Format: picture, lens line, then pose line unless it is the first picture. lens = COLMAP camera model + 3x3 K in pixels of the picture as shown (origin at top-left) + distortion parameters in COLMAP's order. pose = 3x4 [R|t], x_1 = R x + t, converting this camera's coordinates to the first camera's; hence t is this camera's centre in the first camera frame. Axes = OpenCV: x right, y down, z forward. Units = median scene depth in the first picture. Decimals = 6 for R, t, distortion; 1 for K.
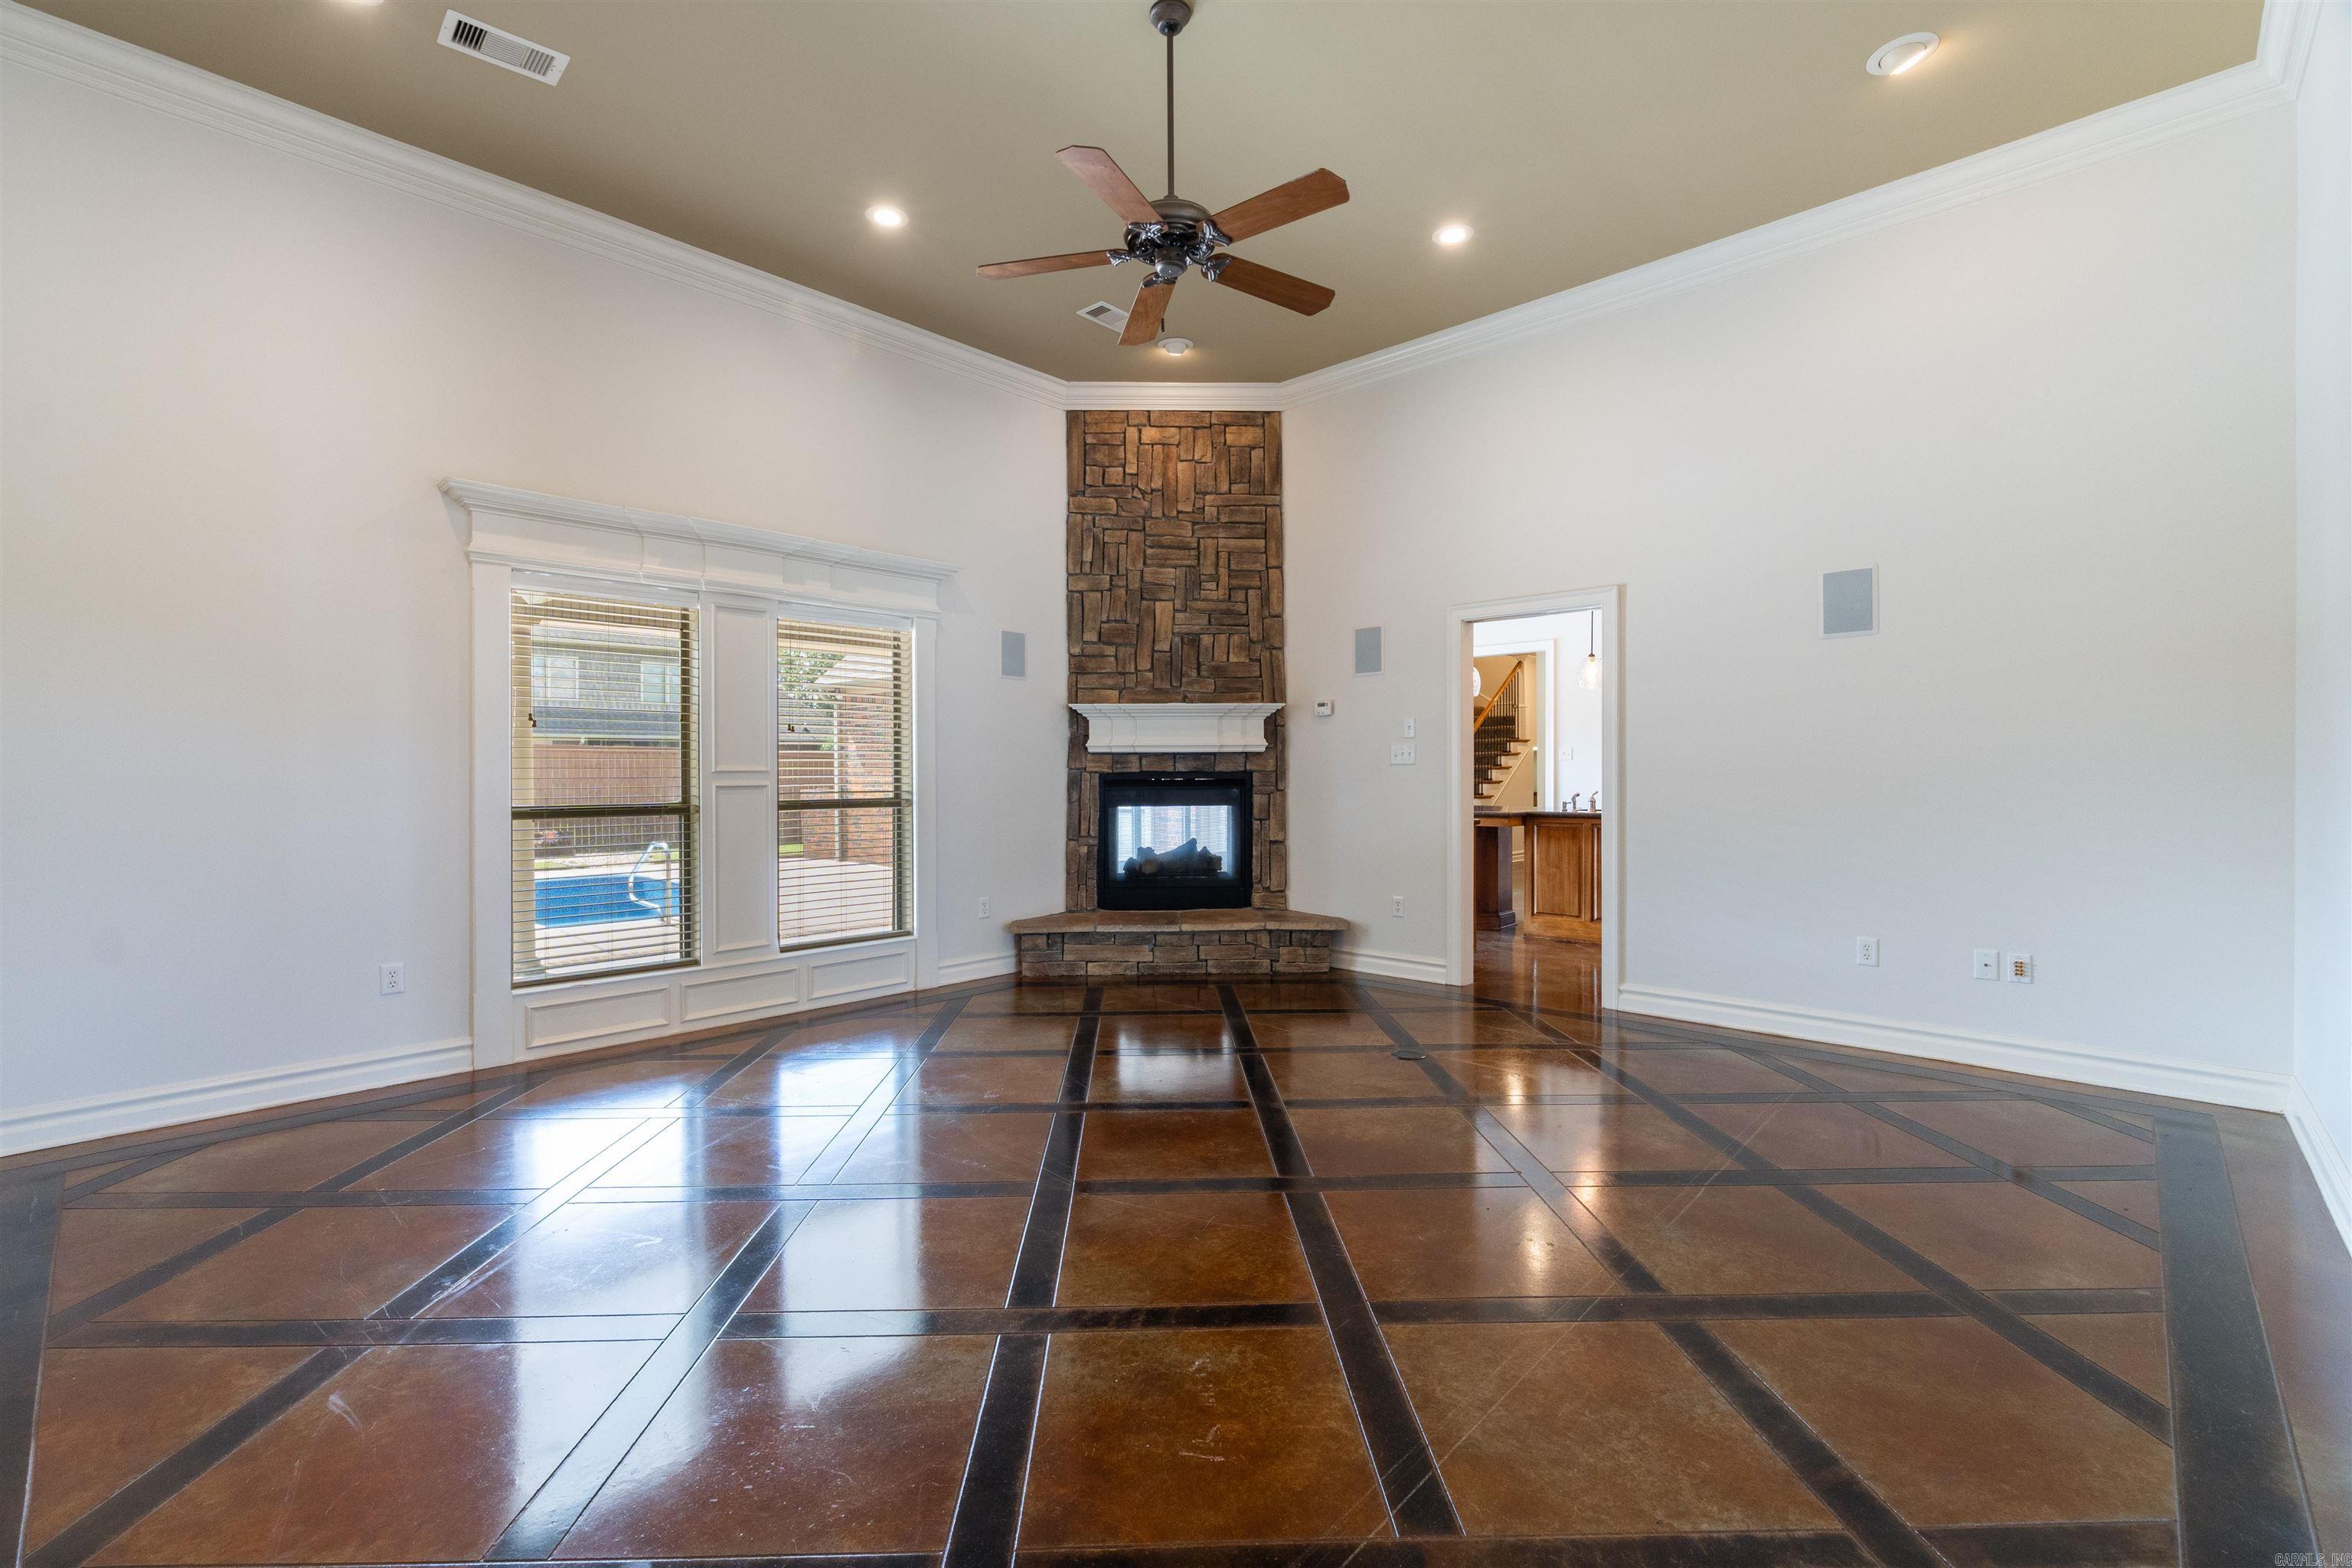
lens RADIAL K [[1022.7, 0, 1170.6], [0, 1022.7, 783.1], [0, 0, 1]] dist [-0.002937, -0.000503]
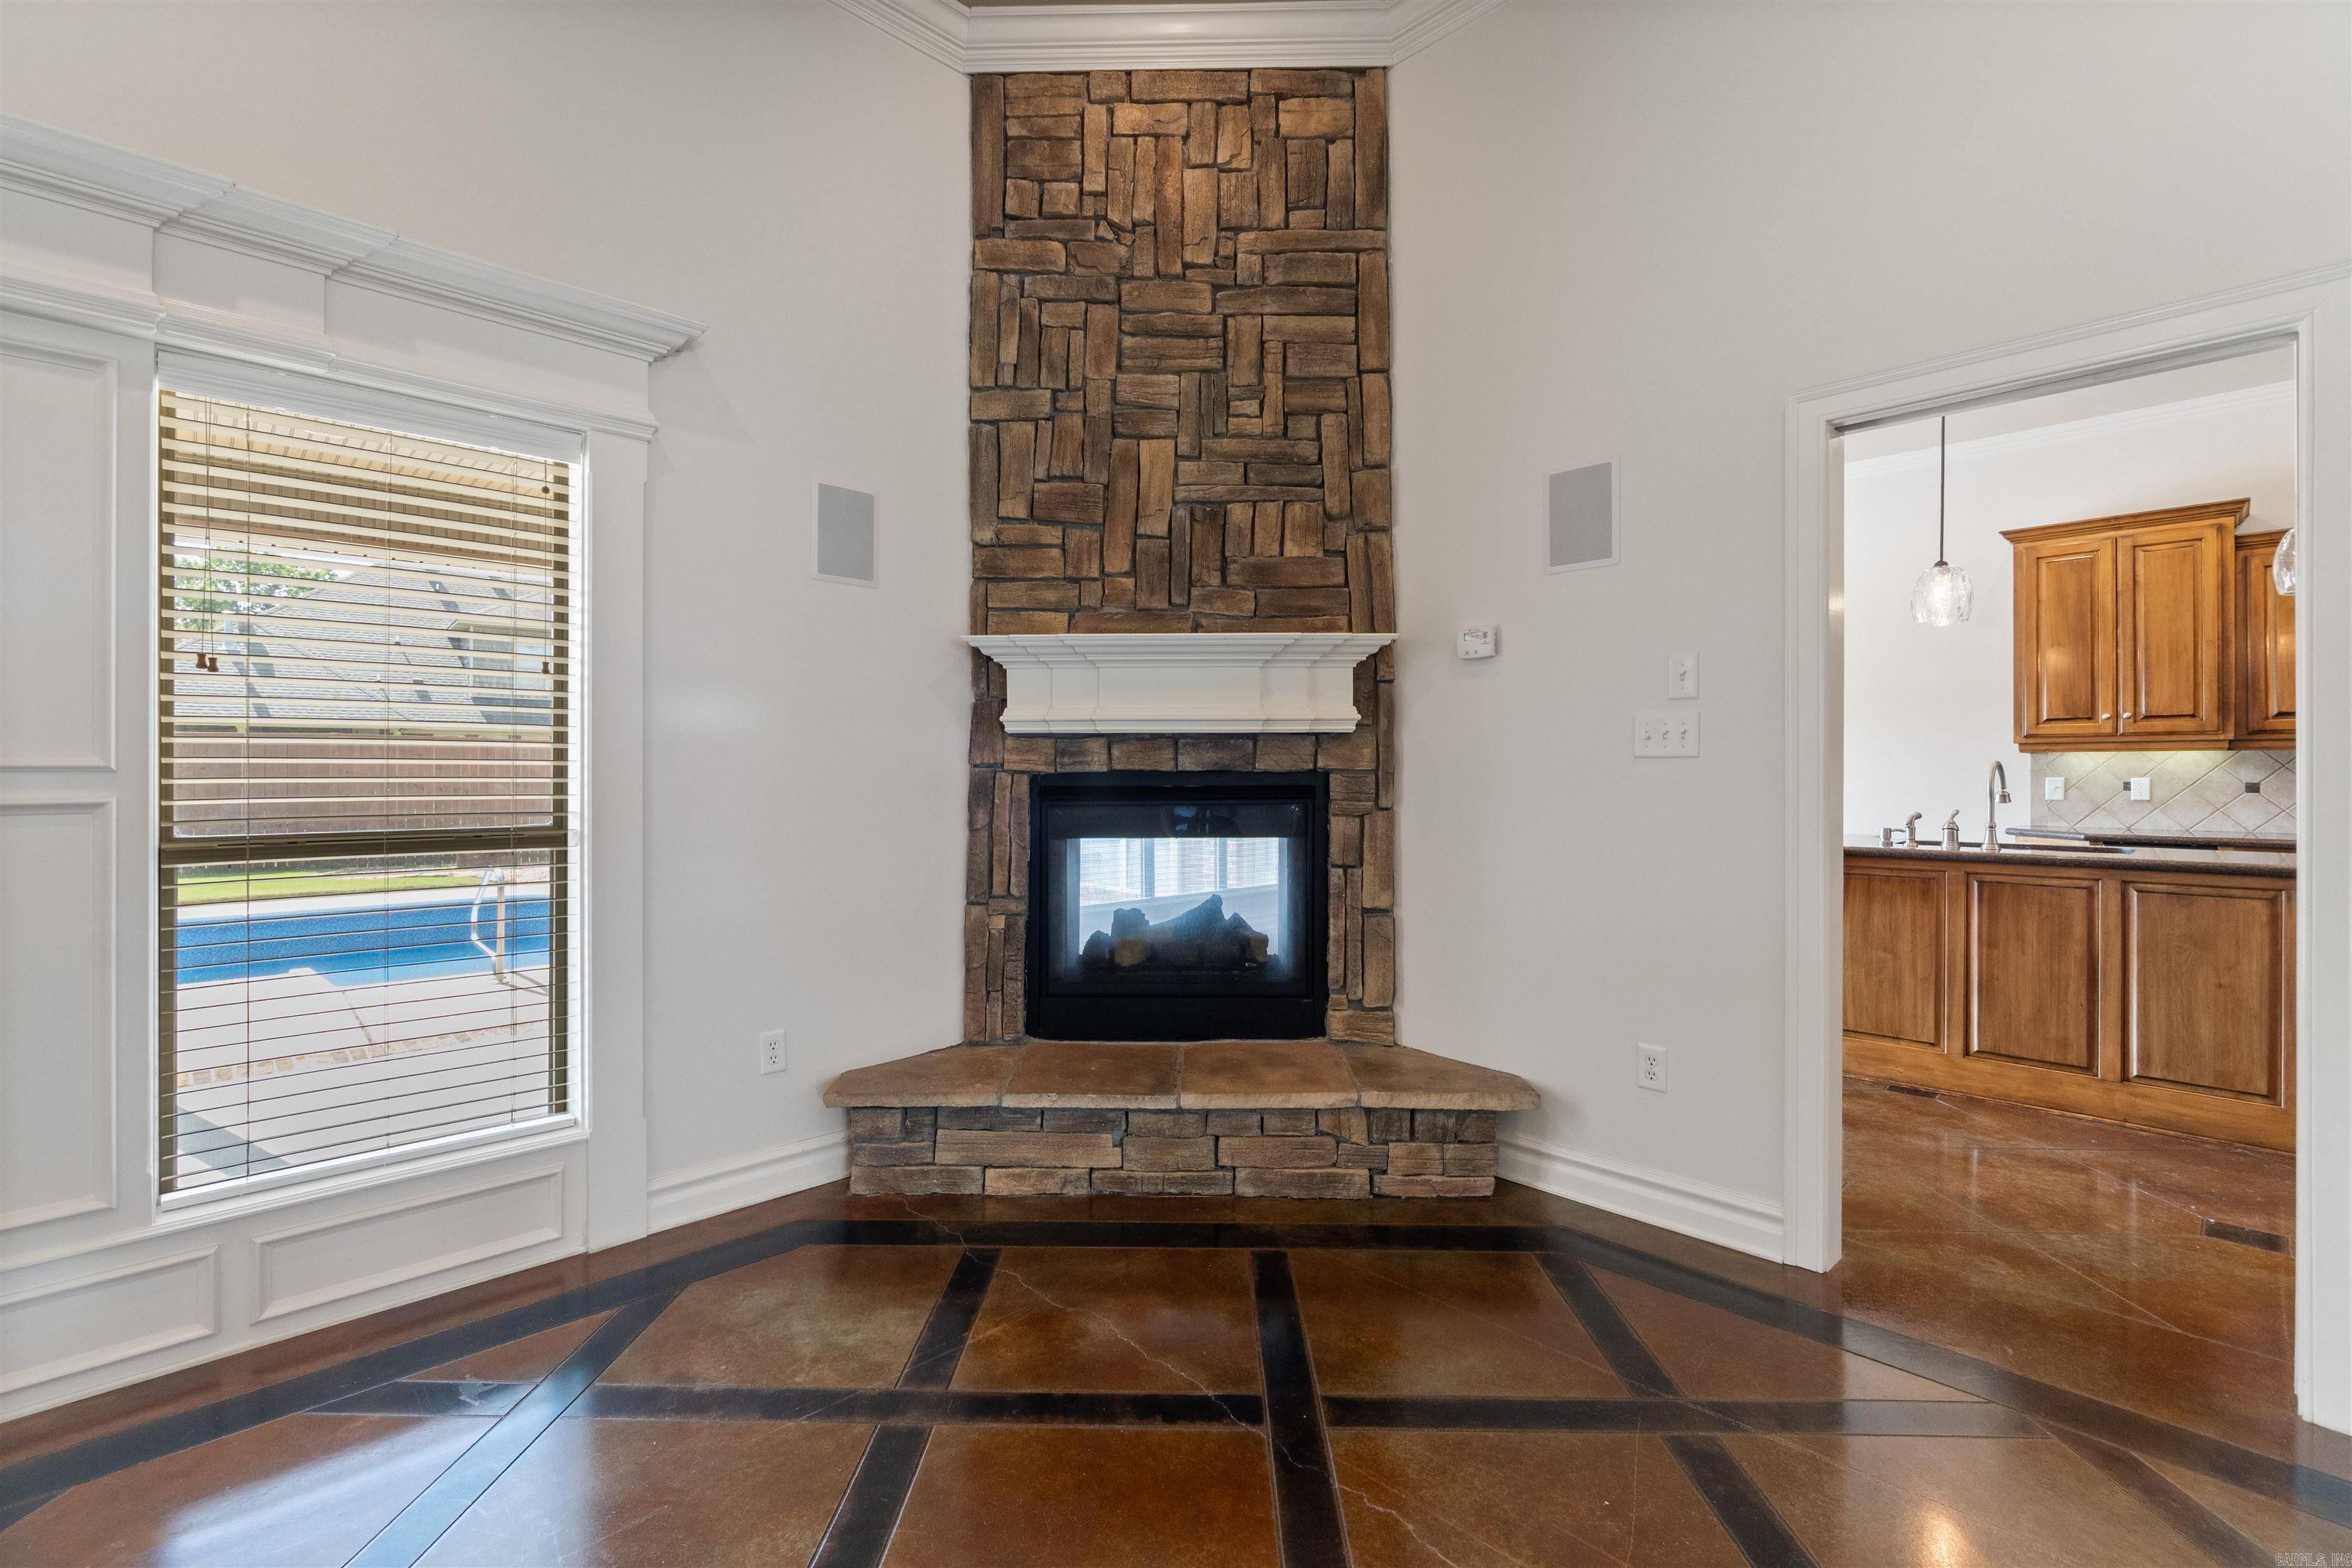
lens RADIAL K [[1022.7, 0, 1175.1], [0, 1022.7, 779.8], [0, 0, 1]] dist [-0.002937, -0.000503]
pose [[0.998849, 0.003737, -0.047813, 0.027969], [-0.003846, 0.999990, -0.002192, -0.005859], [0.047805, 0.002374, 0.998854, 0.489016]]
